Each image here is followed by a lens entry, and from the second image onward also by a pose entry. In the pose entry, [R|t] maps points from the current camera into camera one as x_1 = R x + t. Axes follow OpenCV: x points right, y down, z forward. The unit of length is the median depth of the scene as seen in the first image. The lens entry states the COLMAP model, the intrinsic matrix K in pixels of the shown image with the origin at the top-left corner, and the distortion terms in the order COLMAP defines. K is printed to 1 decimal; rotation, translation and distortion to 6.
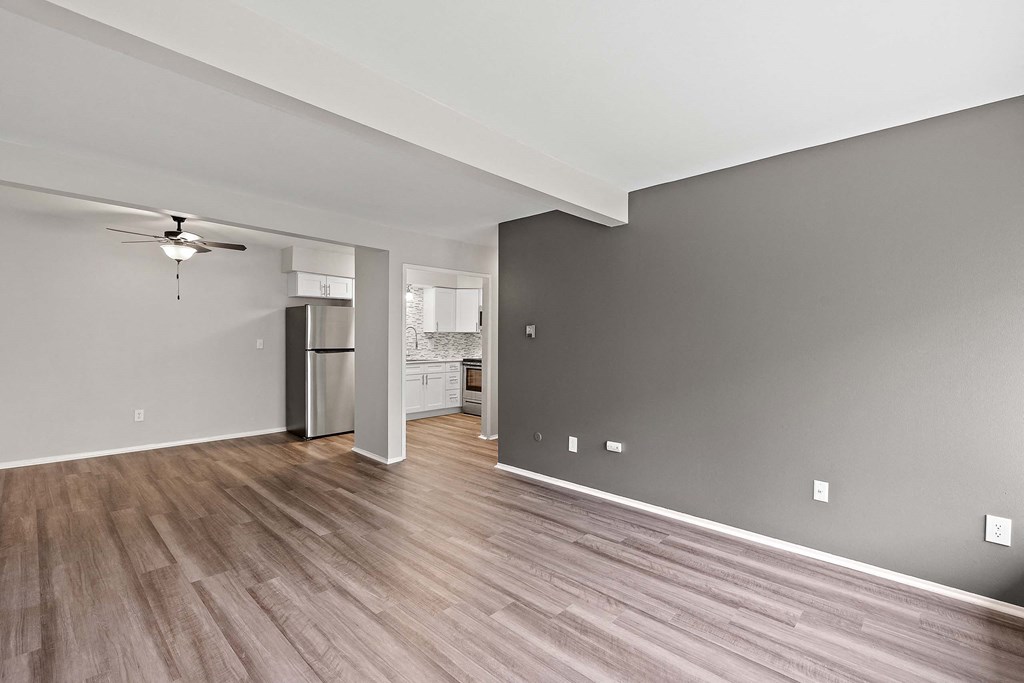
lens RADIAL K [[454.3, 0, 514.8], [0, 454.3, 340.2], [0, 0, 1]] dist [-0.001734, 0.000163]
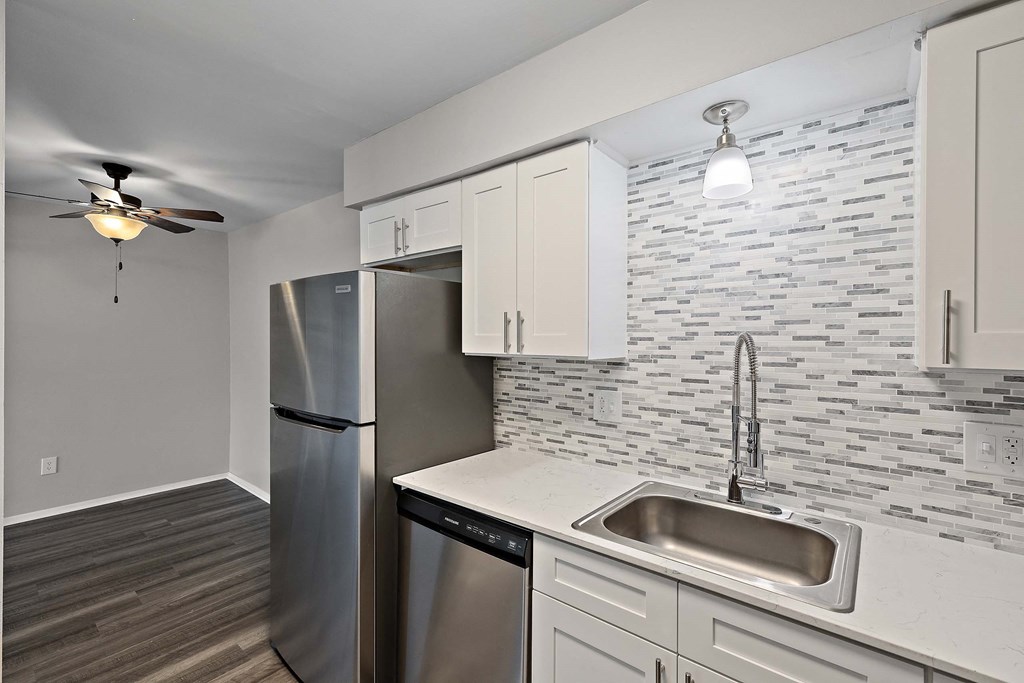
lens RADIAL K [[454.3, 0, 514.8], [0, 454.3, 340.2], [0, 0, 1]] dist [-0.001734, 0.000163]
pose [[0.061015, -0.003462, -0.998131, -0.051059], [-0.012707, 0.999910, -0.004245, -0.024958], [0.998056, 0.012943, 0.060966, 0.873769]]
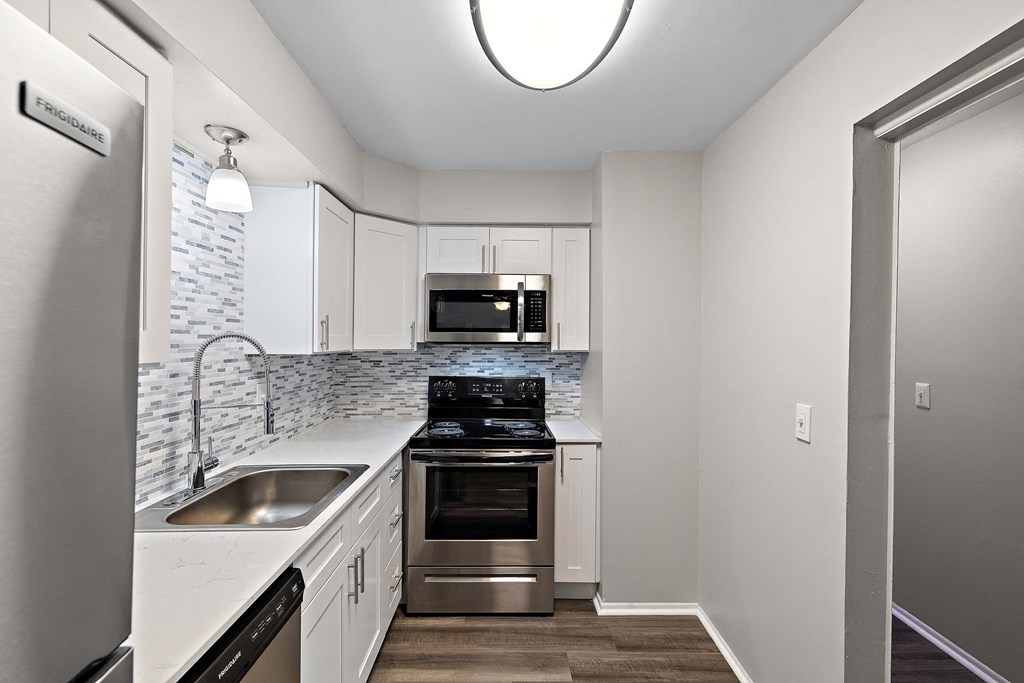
lens RADIAL K [[442.0, 0, 512.0], [0, 442.0, 341.5], [0, 0, 1]] dist [0.002674, 0.000184]
pose [[0.723026, -0.001745, 0.690819, -0.271787], [0.001977, 0.999998, 0.000456, -0.025355], [-0.690818, 0.001036, 0.723028, 0.736858]]
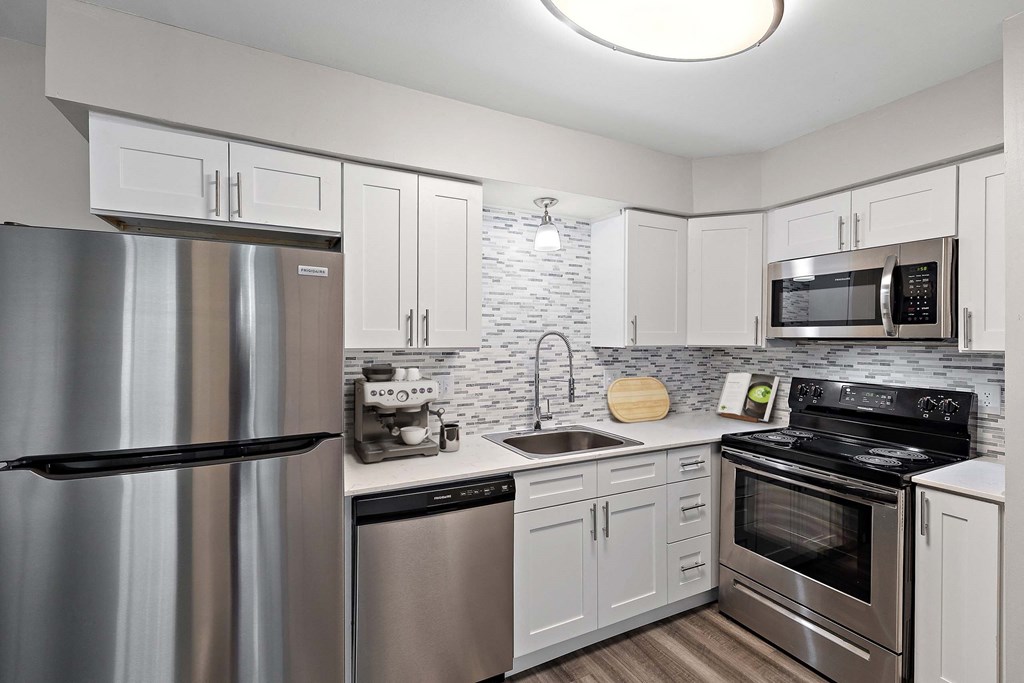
lens RADIAL K [[454.3, 0, 514.8], [0, 454.3, 340.2], [0, 0, 1]] dist [-0.001734, 0.000163]
pose [[0.943358, 0.000511, -0.331776, -0.144047], [-0.000798, 0.999999, -0.000728, -0.023007], [0.331775, 0.000951, 0.943358, 0.667421]]
